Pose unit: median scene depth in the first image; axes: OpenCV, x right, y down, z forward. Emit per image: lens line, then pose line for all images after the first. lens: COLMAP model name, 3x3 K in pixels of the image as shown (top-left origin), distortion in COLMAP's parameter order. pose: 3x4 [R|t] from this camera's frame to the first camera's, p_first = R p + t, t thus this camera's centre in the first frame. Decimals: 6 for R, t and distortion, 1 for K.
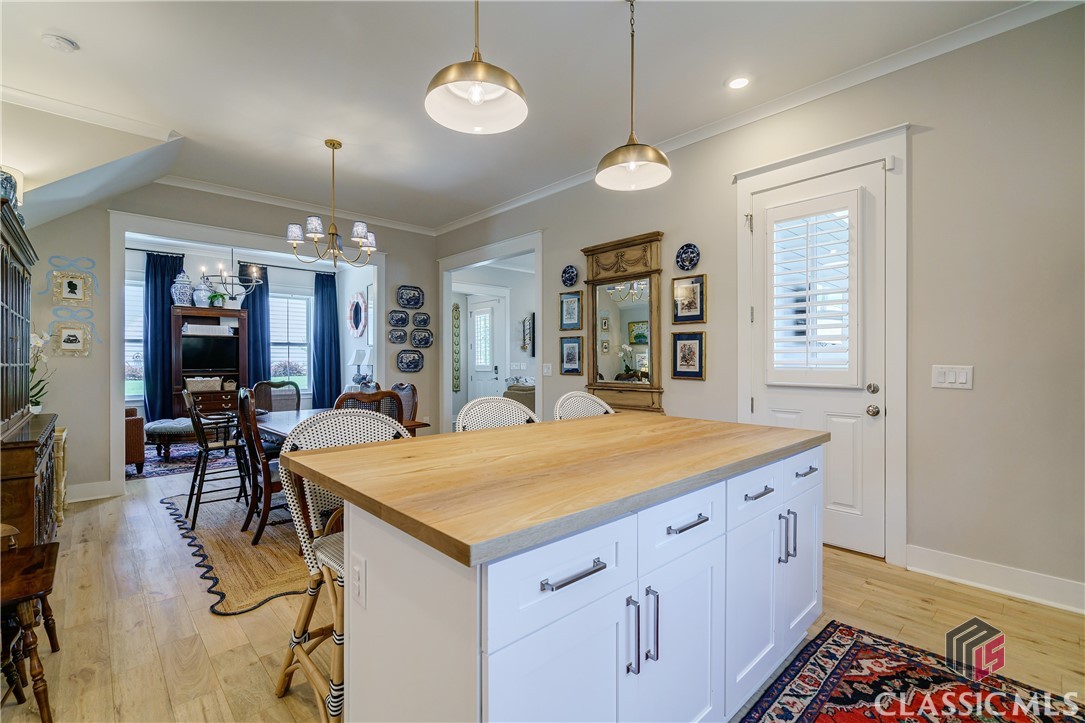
lens RADIAL K [[491.5, 0, 538.1], [0, 491.5, 362.2], [0, 0, 1]] dist [-0.000474, 0.000299]
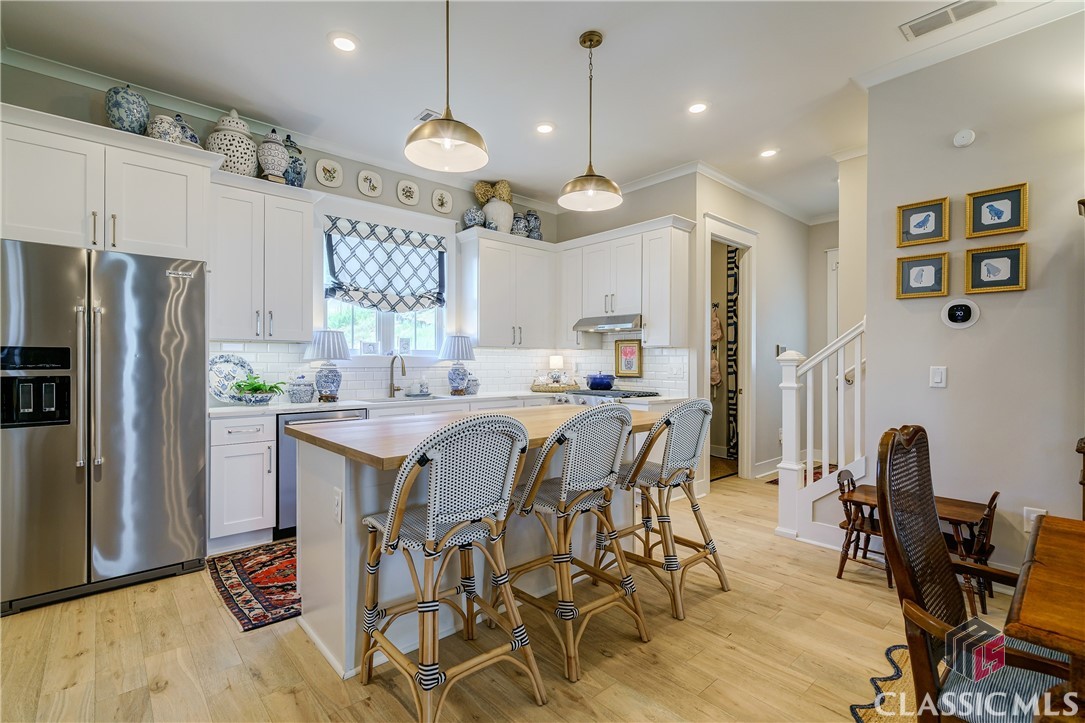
lens RADIAL K [[500.5, 0, 542.5], [0, 500.5, 361.5], [0, 0, 1]] dist [-0.003299, 0.000197]
pose [[-0.999825, -0.002241, 0.018583, 0.000580], [-0.002209, 0.999996, 0.001738, -0.001607], [-0.018586, 0.001697, -0.999826, 0.887486]]
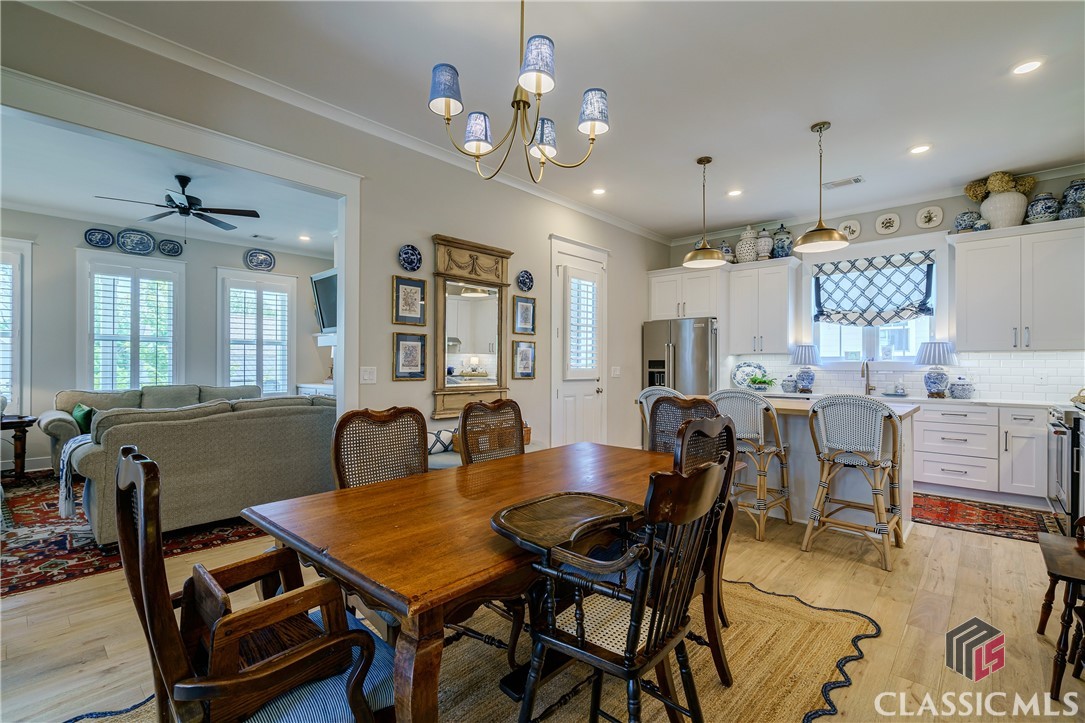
lens RADIAL K [[487.9, 0, 550.5], [0, 487.9, 362.7], [0, 0, 1]] dist [-0.000658, -0.000109]
pose [[-0.095178, 0.006672, 0.995438, -0.716835], [-0.002094, 0.999974, -0.006903, 0.001688], [-0.995458, -0.002741, -0.095161, 0.804519]]
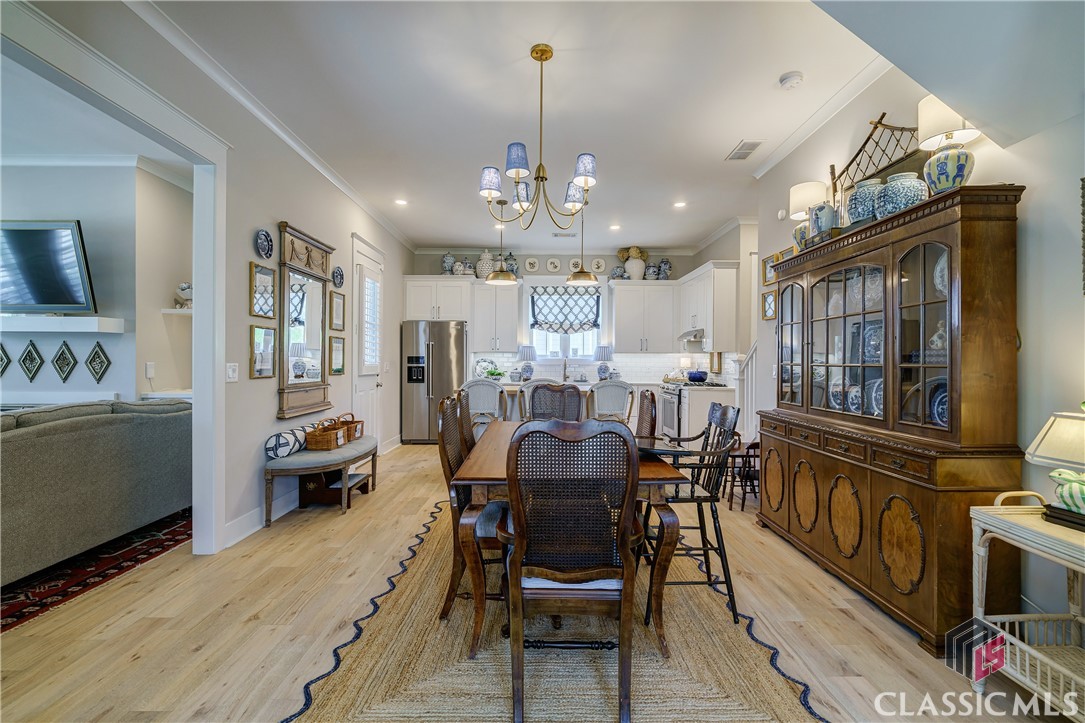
lens RADIAL K [[484.4, 0, 542.3], [0, 484.4, 359.9], [0, 0, 1]] dist [0.002316, 0.000702]
pose [[-0.739491, -0.000603, 0.673167, -0.699999], [-0.003018, 0.999993, -0.002419, -0.000858], [-0.673160, -0.003821, -0.739487, 1.195468]]
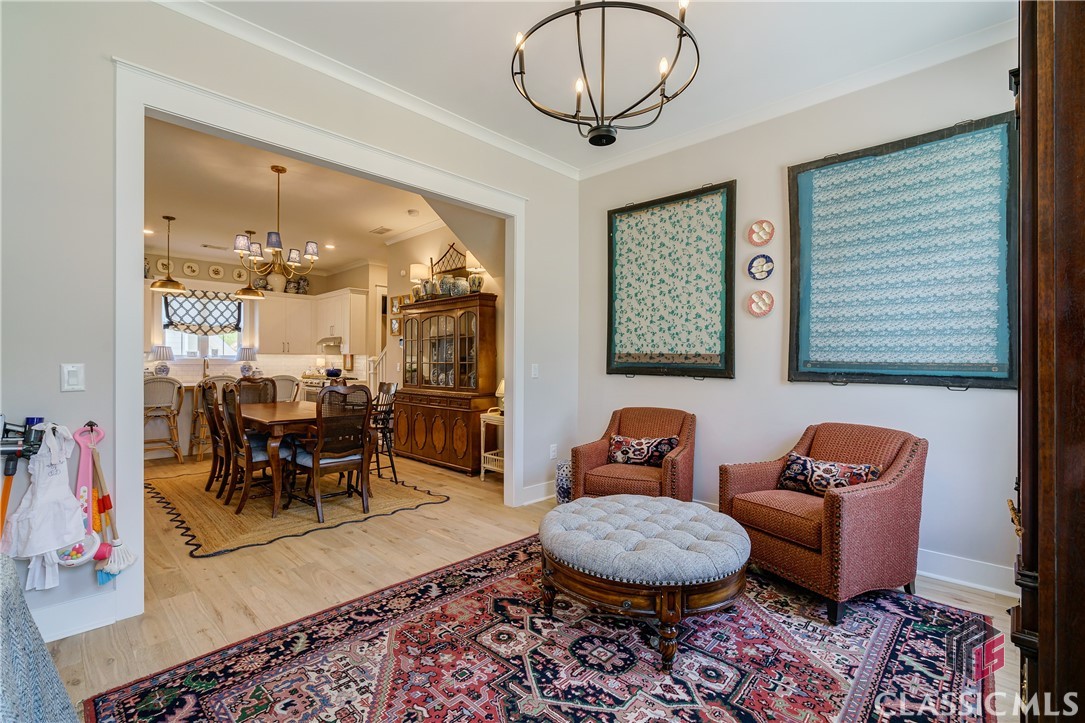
lens RADIAL K [[482.2, 0, 539.1], [0, 482.2, 362.4], [0, 0, 1]] dist [-0.002626, 0.000025]
pose [[-0.998509, -0.002189, -0.054543, -0.757550], [-0.002188, 0.999998, -0.000081, 0.001182], [0.054543, 0.000038, -0.998511, 1.696396]]
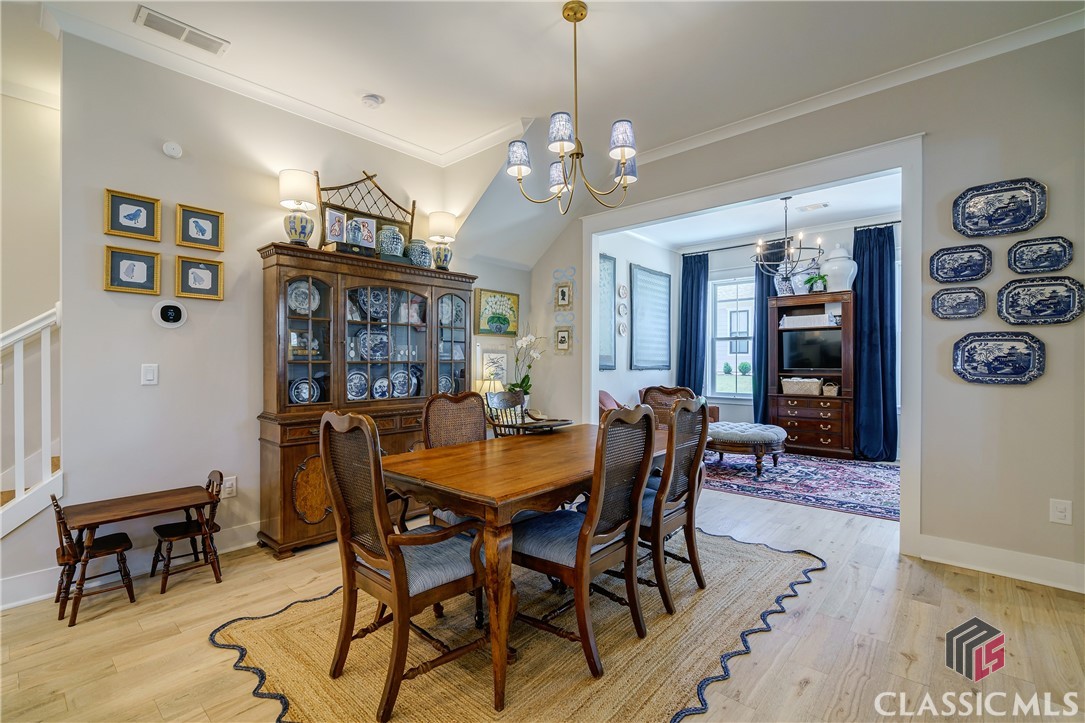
lens RADIAL K [[491.5, 0, 538.1], [0, 491.5, 362.2], [0, 0, 1]] dist [-0.000474, 0.000299]
pose [[0.097206, 0.005162, -0.995251, 0.163825], [0.000014, 0.999987, 0.005188, -0.000988], [0.995264, -0.000518, 0.097205, 0.701808]]
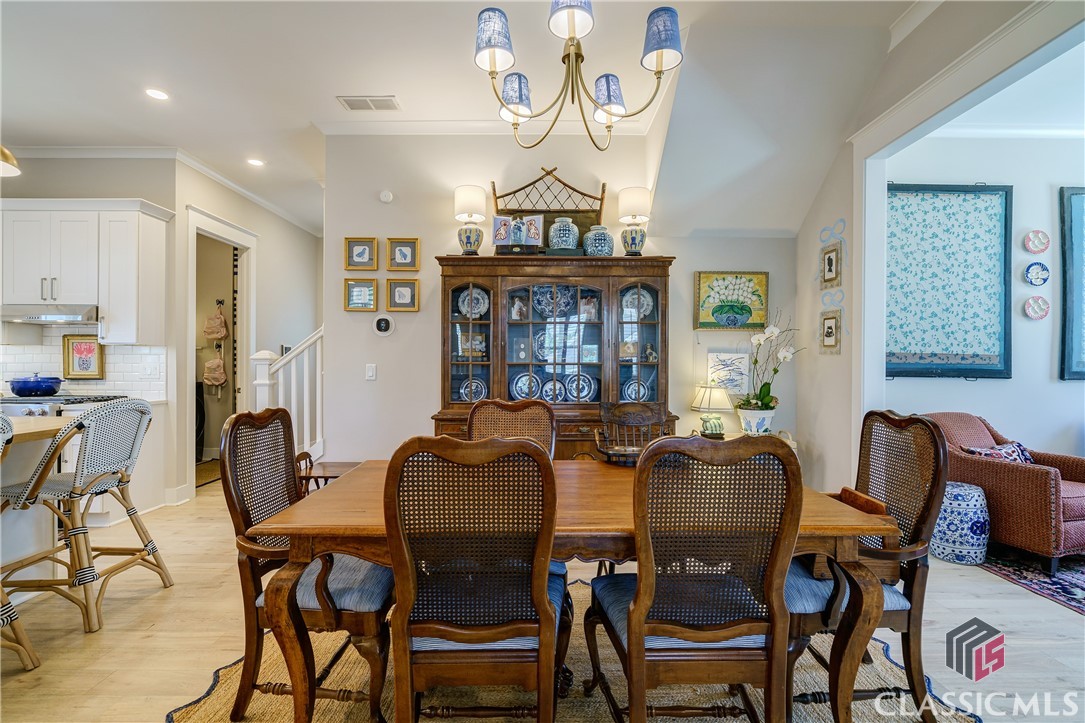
lens RADIAL K [[494.9, 0, 547.1], [0, 494.9, 362.3], [0, 0, 1]] dist [-0.002610, 0.000777]
pose [[-0.678122, 0.000127, -0.734950, -0.070022], [-0.001848, 0.999997, 0.001877, -0.000642], [0.734947, 0.002631, -0.678119, 1.010041]]
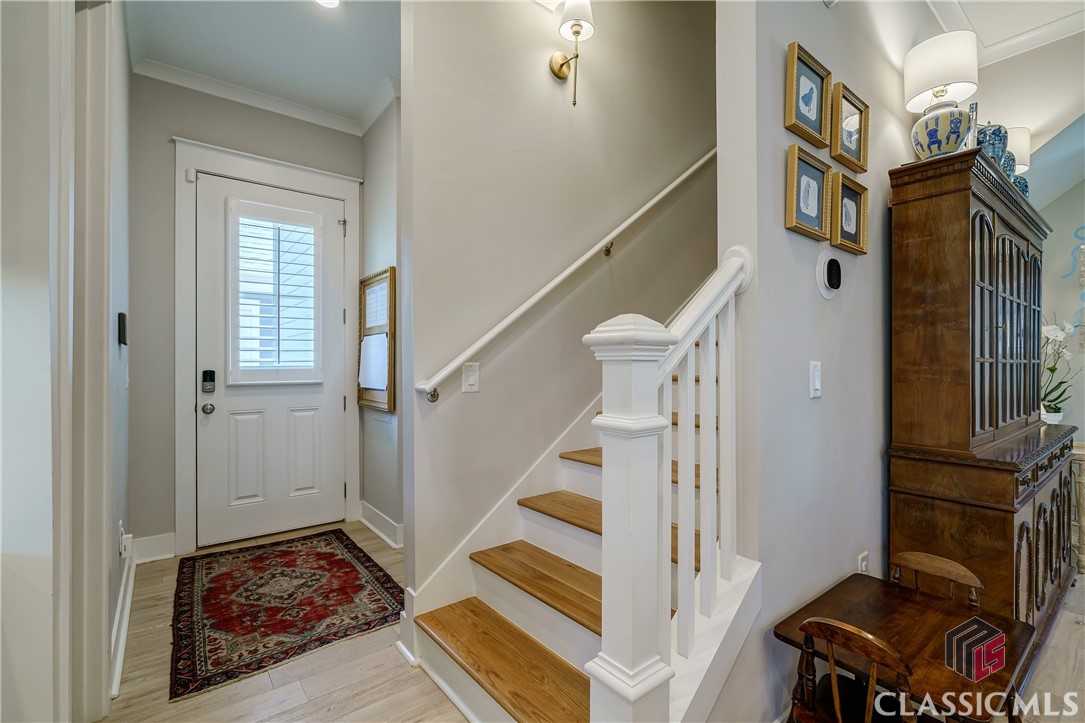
lens RADIAL K [[491.5, 0, 538.1], [0, 491.5, 362.2], [0, 0, 1]] dist [-0.000474, 0.000299]
pose [[-0.074182, -0.000565, -0.997245, -0.110742], [-0.001197, 0.999999, -0.000477, 0.004559], [0.997244, 0.001158, -0.074182, 0.159838]]
